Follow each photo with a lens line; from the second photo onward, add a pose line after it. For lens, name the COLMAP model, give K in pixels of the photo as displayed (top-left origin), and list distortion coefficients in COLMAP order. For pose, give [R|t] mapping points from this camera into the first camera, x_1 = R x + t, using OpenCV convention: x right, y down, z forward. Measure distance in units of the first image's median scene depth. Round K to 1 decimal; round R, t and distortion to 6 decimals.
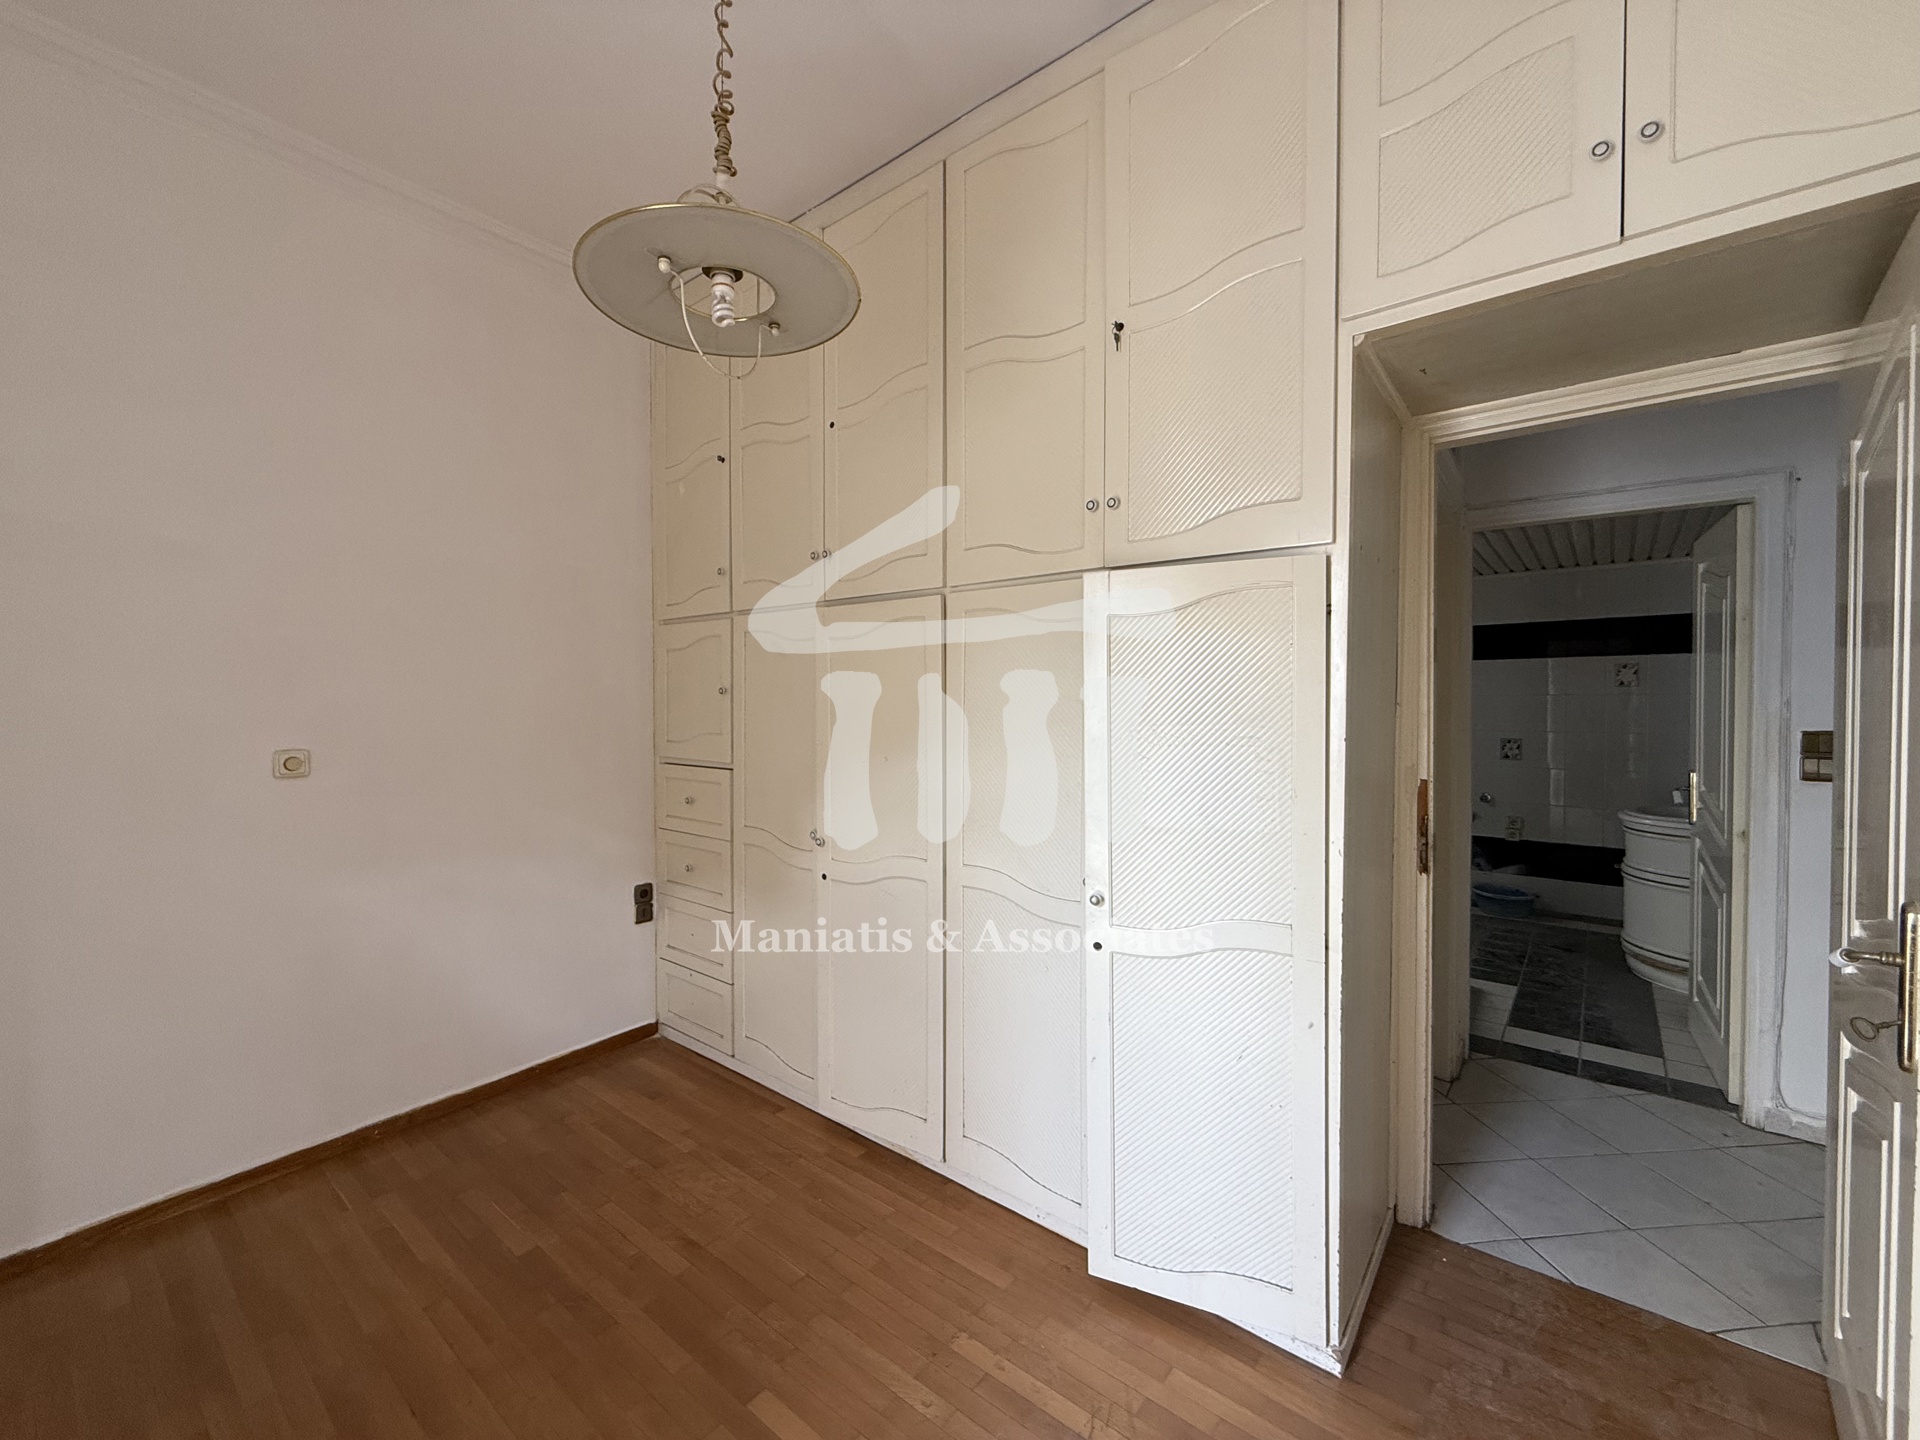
lens RADIAL K [[775.1, 0, 960.0], [0, 775.1, 720.3], [0, 0, 1]] dist [0.002733, -0.000049]
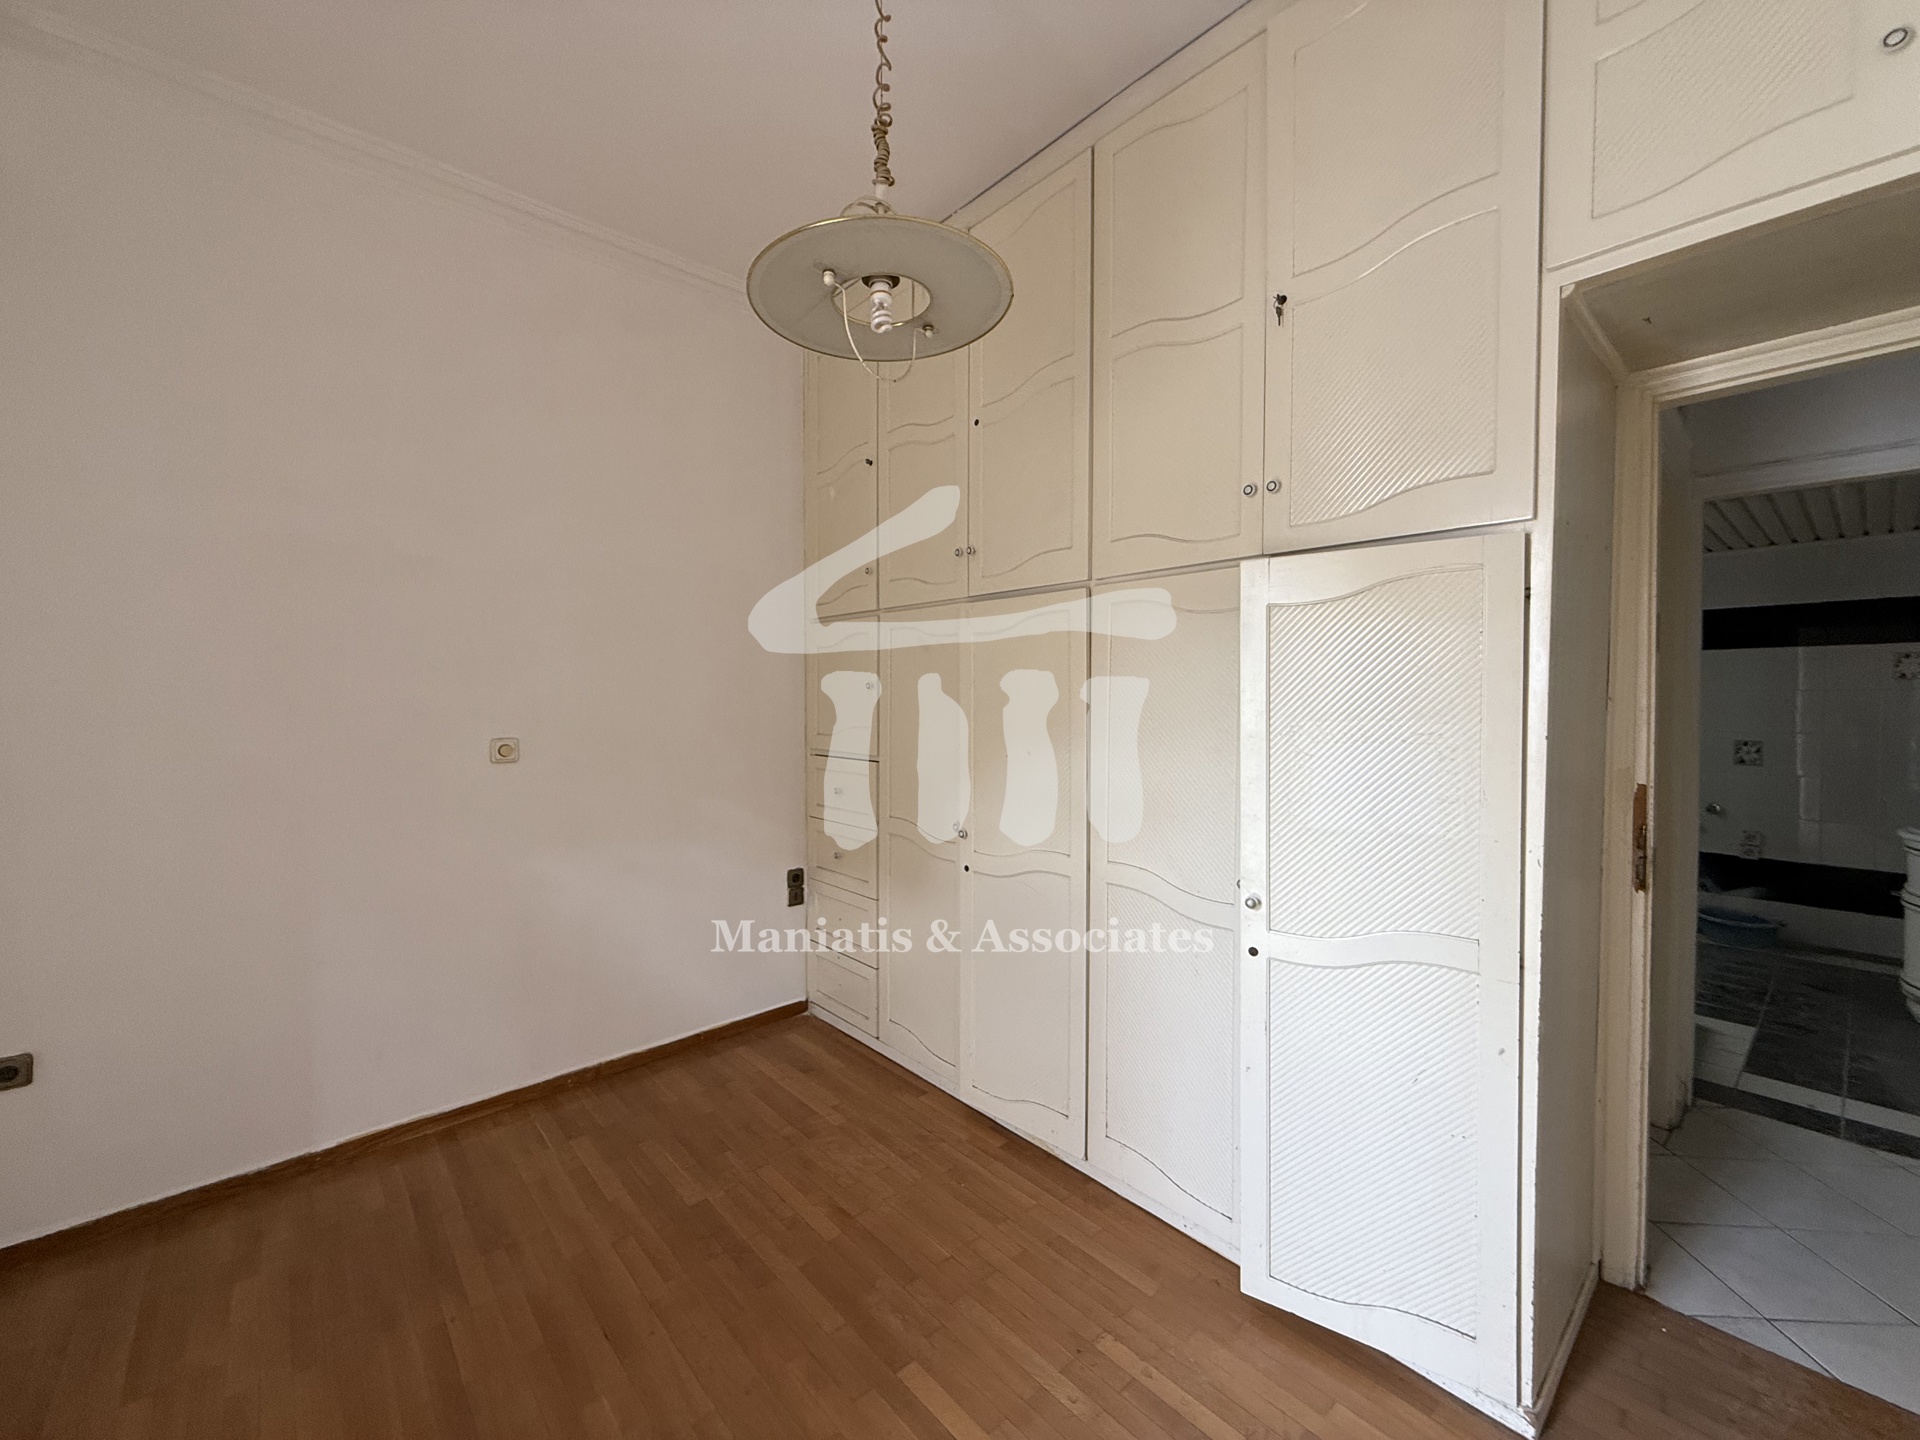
lens RADIAL K [[775.1, 0, 958.0], [0, 775.1, 720.1], [0, 0, 1]] dist [0.002733, -0.000049]
pose [[0.985187, 0.006265, -0.171369, -0.016912], [-0.005474, 0.999972, 0.005086, 0.002918], [0.171396, -0.004073, 0.985194, -0.003102]]
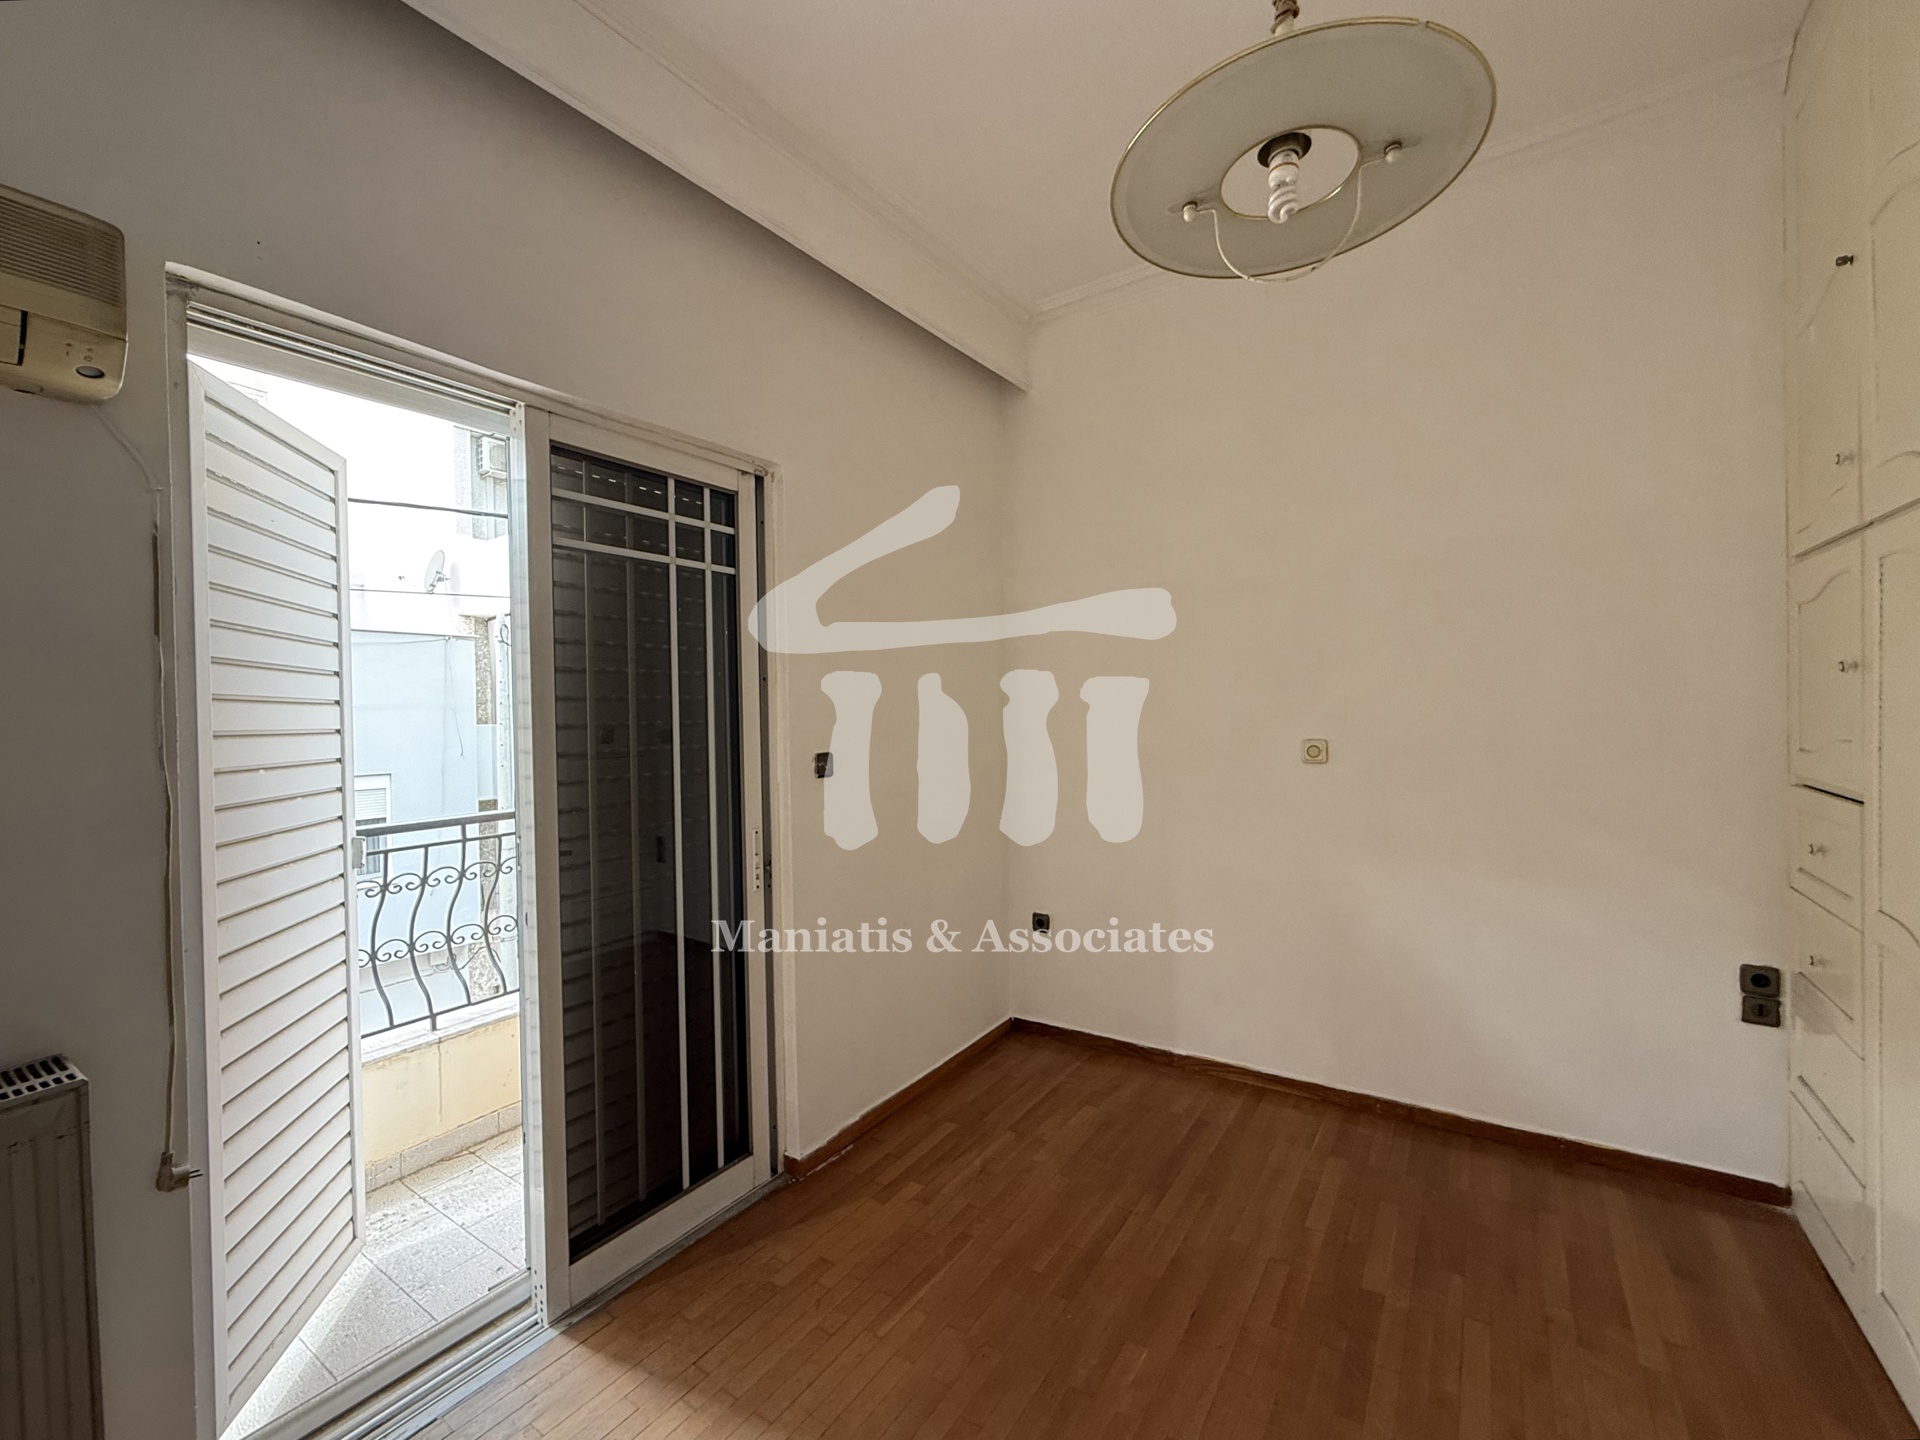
lens RADIAL K [[775.1, 0, 927.4], [0, 775.1, 715.7], [0, 0, 1]] dist [0.002733, -0.000049]
pose [[0.067395, 0.005262, -0.997712, 0.327207], [-0.003640, 0.999981, 0.005028, -0.001931], [0.997720, 0.003293, 0.067413, 0.412303]]
